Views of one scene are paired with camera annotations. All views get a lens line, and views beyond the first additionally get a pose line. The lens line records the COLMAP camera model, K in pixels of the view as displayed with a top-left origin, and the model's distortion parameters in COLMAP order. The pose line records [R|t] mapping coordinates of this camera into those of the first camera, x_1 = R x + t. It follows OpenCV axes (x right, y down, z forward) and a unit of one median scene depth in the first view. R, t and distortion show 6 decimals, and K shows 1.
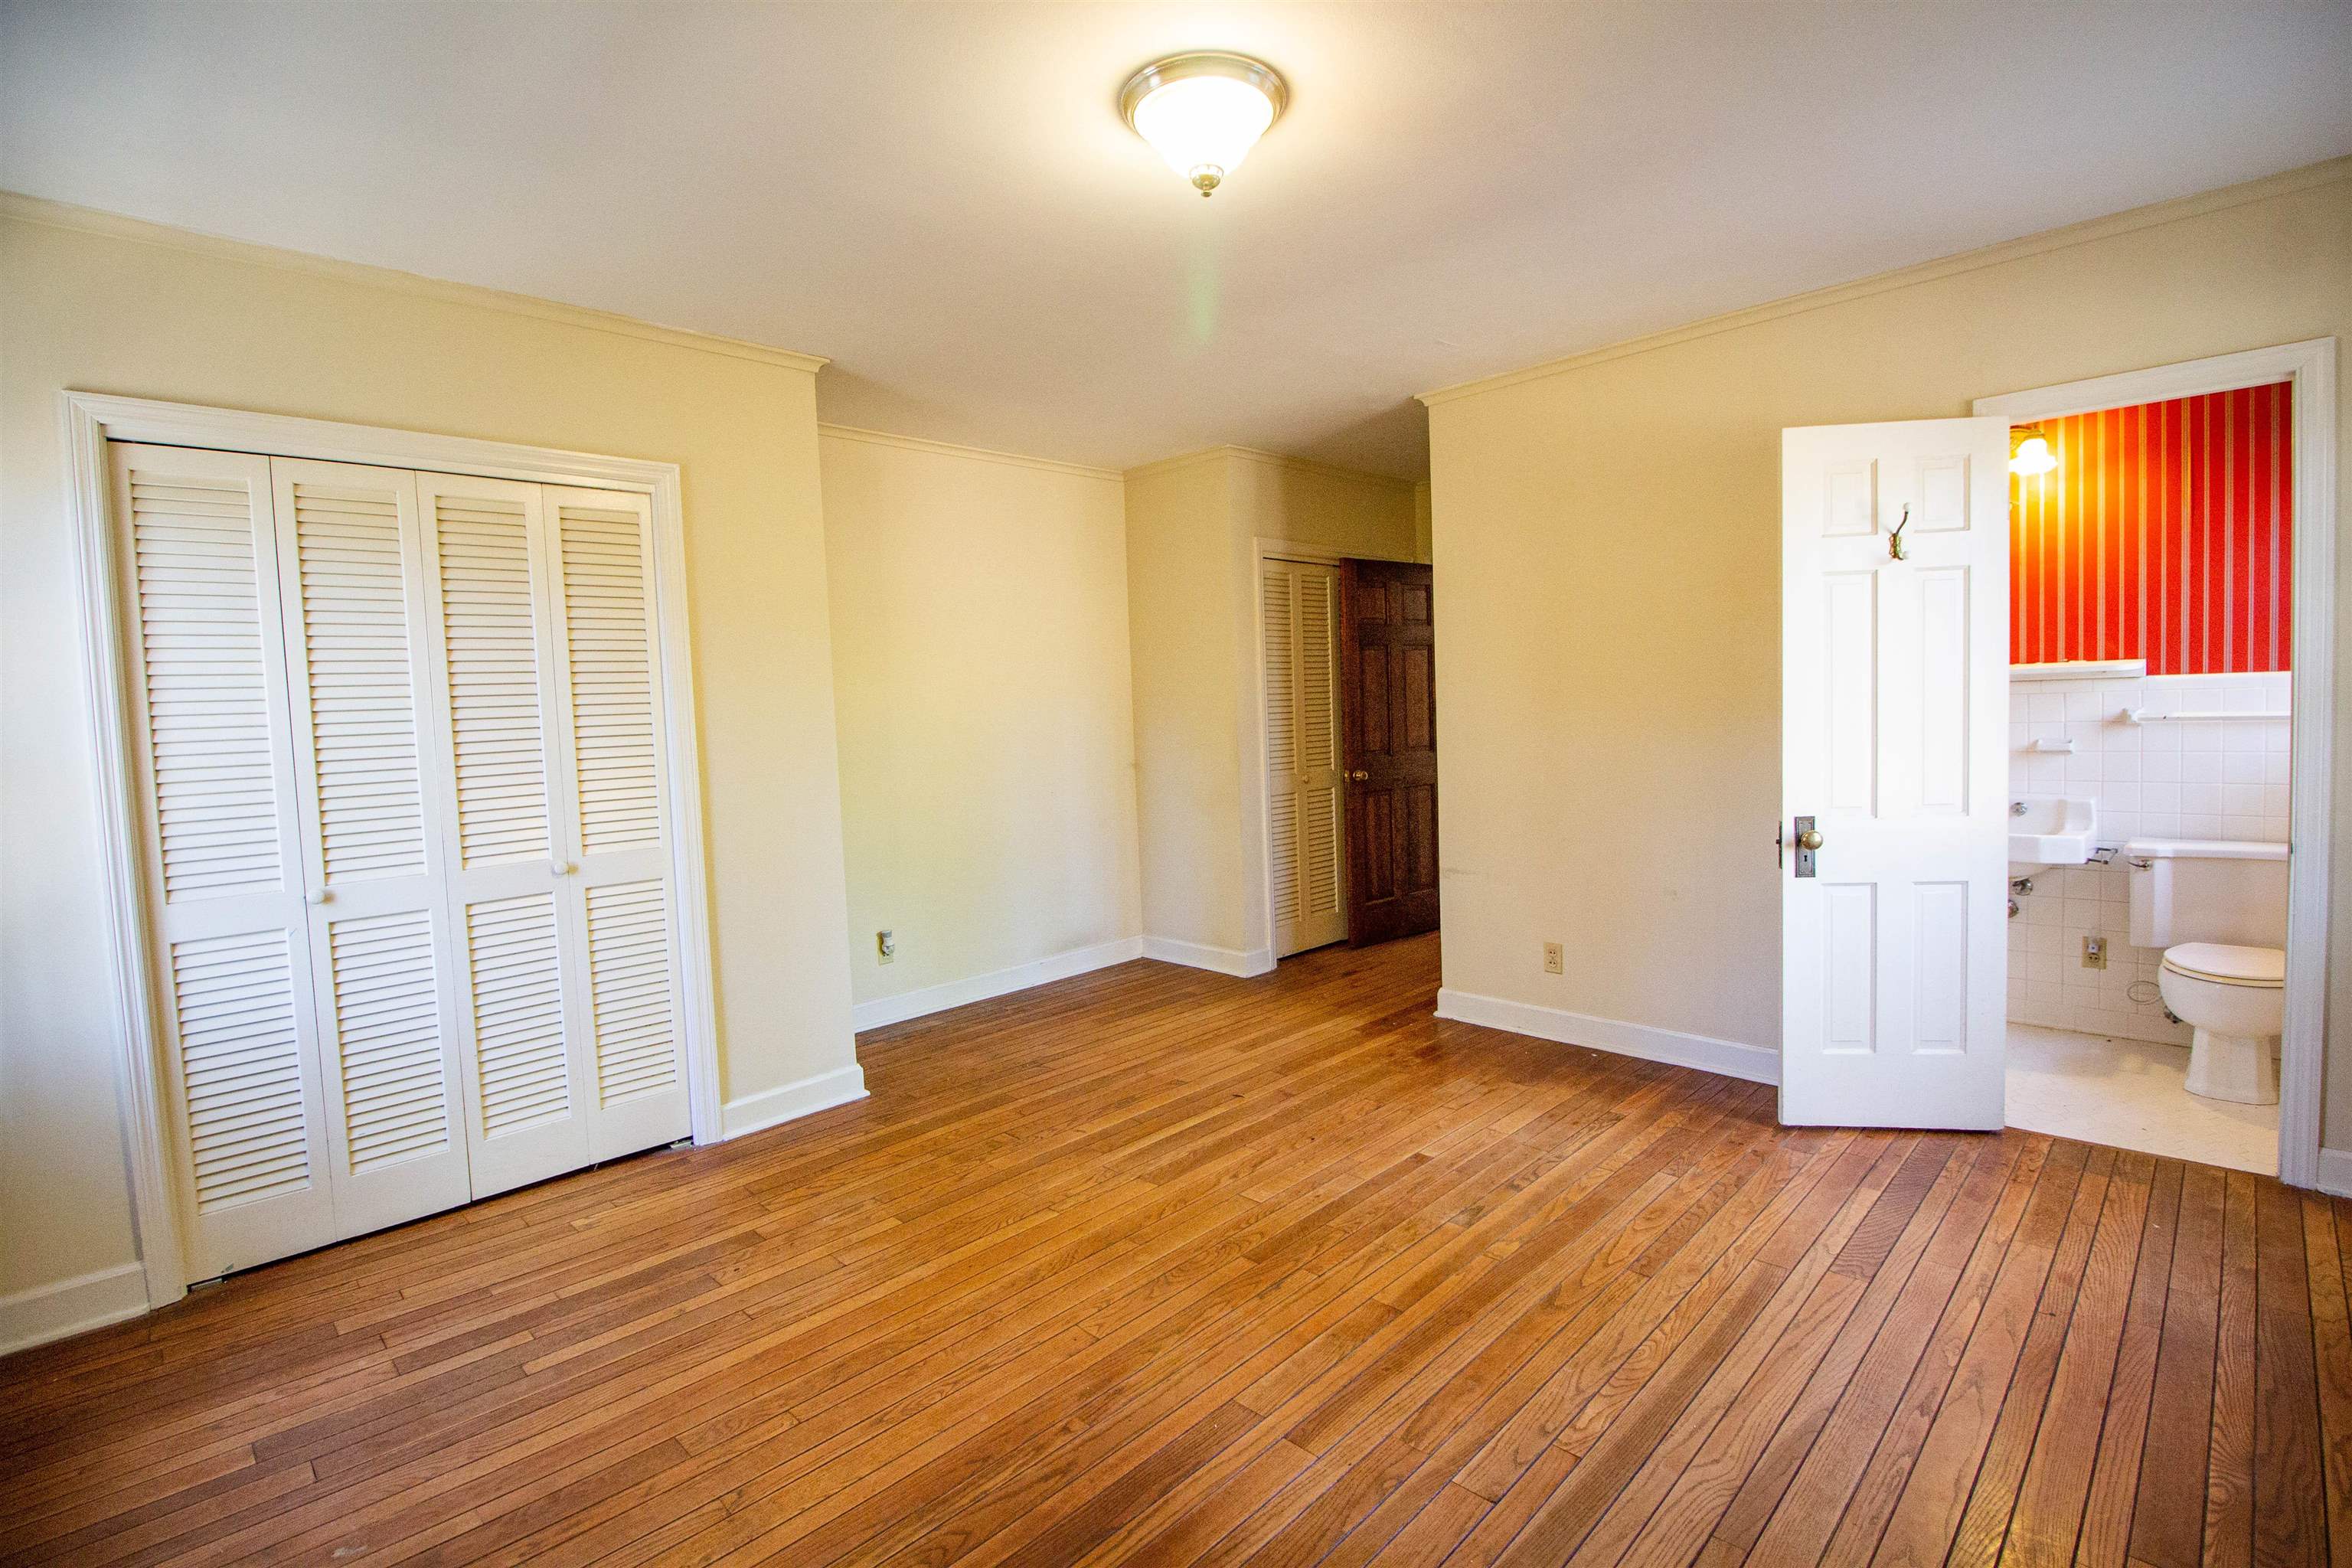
lens RADIAL K [[1088.8, 0, 1185.0], [0, 1088.8, 773.6], [0, 0, 1]] dist [-0.003693, -0.011087]
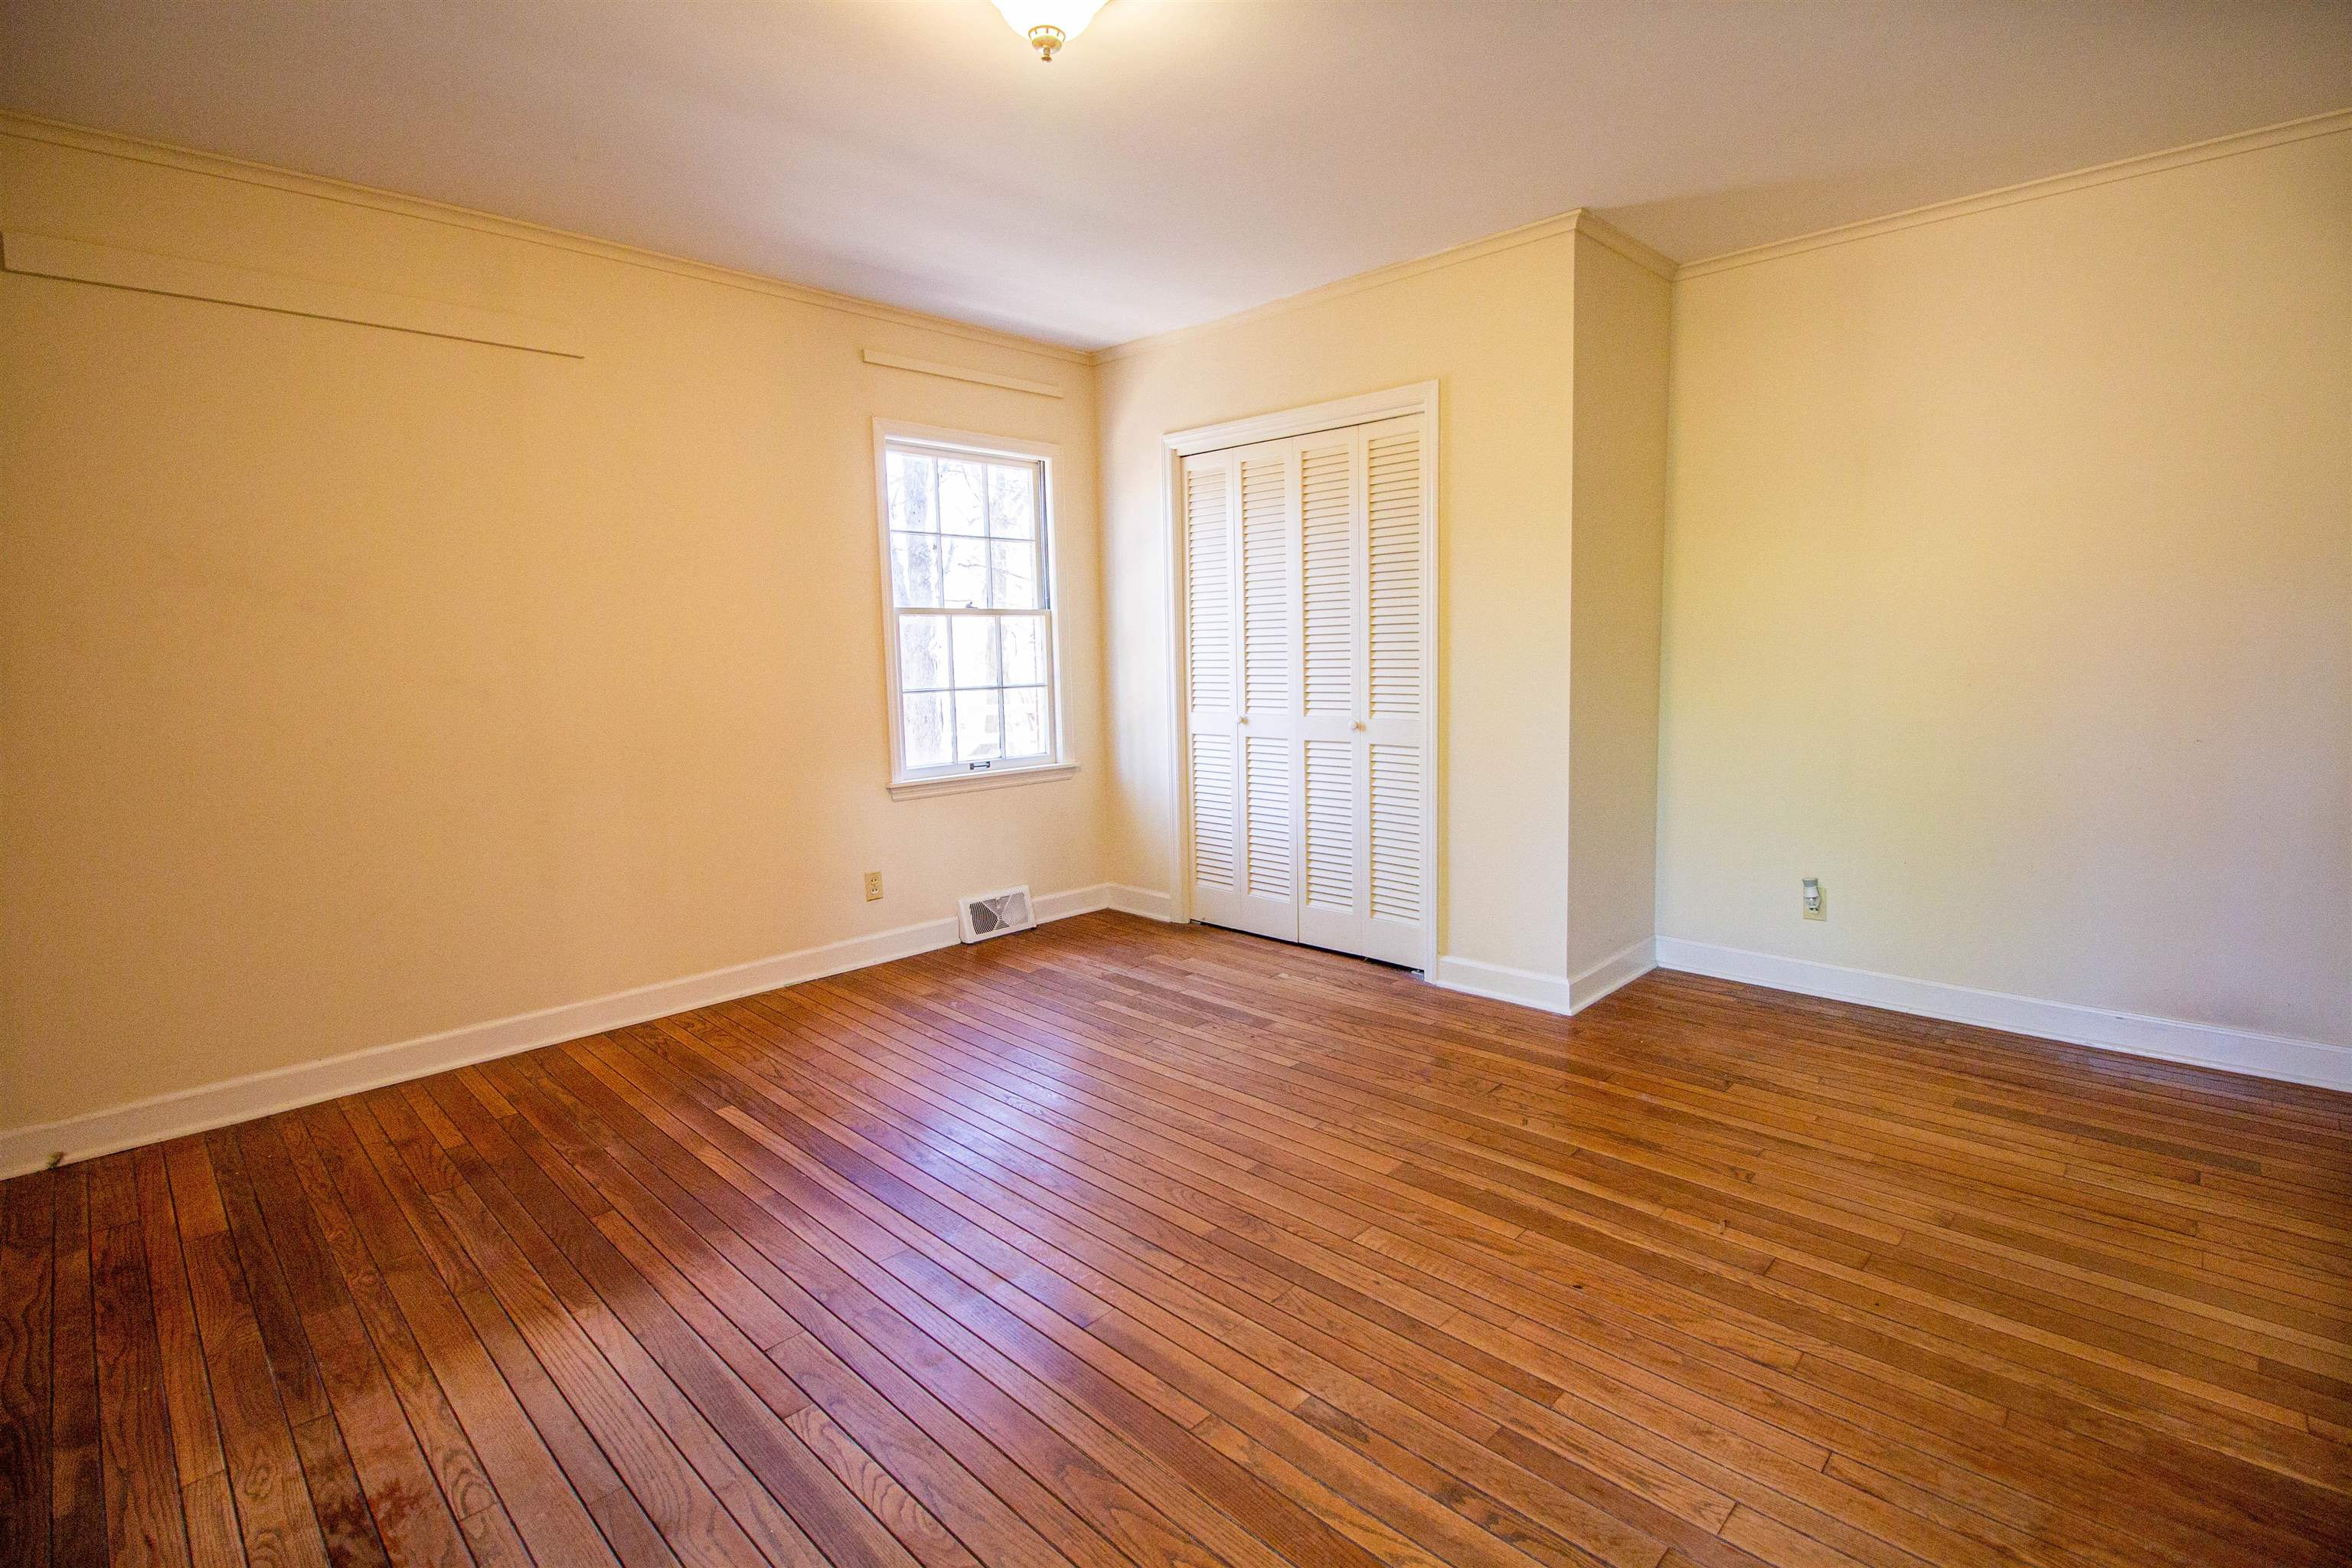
lens RADIAL K [[1088.8, 0, 1197.6], [0, 1088.8, 773.7], [0, 0, 1]] dist [-0.003693, -0.011087]
pose [[0.013493, 0.154397, -0.987917, 0.798967], [-0.045412, 0.987082, 0.153646, -0.053181], [0.998877, 0.042790, 0.020331, 0.868039]]
